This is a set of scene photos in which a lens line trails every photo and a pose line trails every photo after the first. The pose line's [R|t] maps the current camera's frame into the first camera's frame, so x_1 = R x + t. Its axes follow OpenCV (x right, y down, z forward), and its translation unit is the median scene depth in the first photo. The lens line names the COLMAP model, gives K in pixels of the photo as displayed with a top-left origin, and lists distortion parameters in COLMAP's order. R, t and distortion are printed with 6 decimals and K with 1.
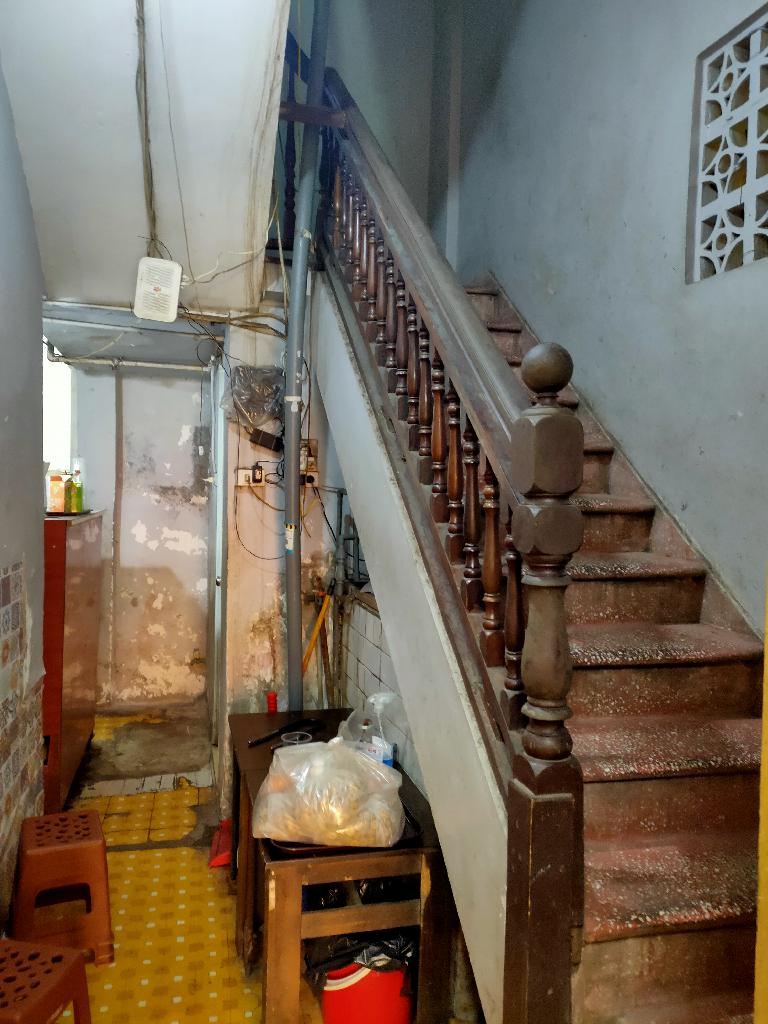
lens RADIAL K [[775.1, 0, 384.2], [0, 775.1, 509.4], [0, 0, 1]] dist [0.038690, -0.009176]
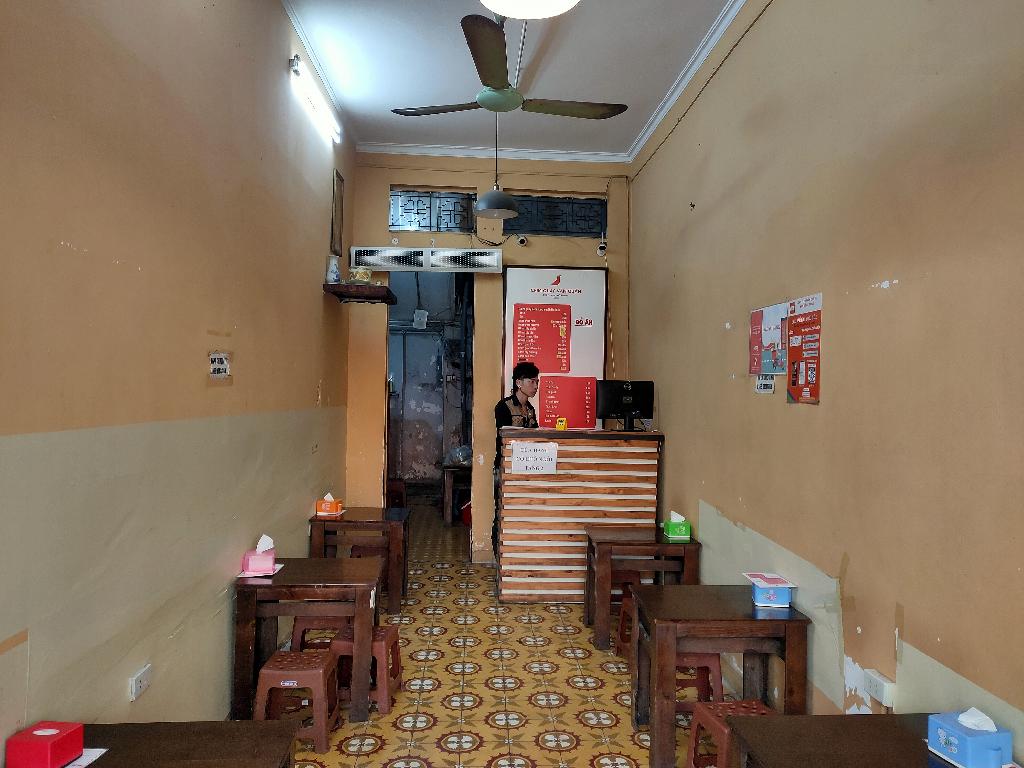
lens RADIAL K [[775.1, 0, 512.8], [0, 775.1, 386.4], [0, 0, 1]] dist [0.038690, -0.009176]
pose [[0.985709, -0.005842, -0.168357, 0.340196], [0.000148, 0.999428, -0.033812, 0.054320], [0.168458, 0.033304, 0.985146, -1.136620]]
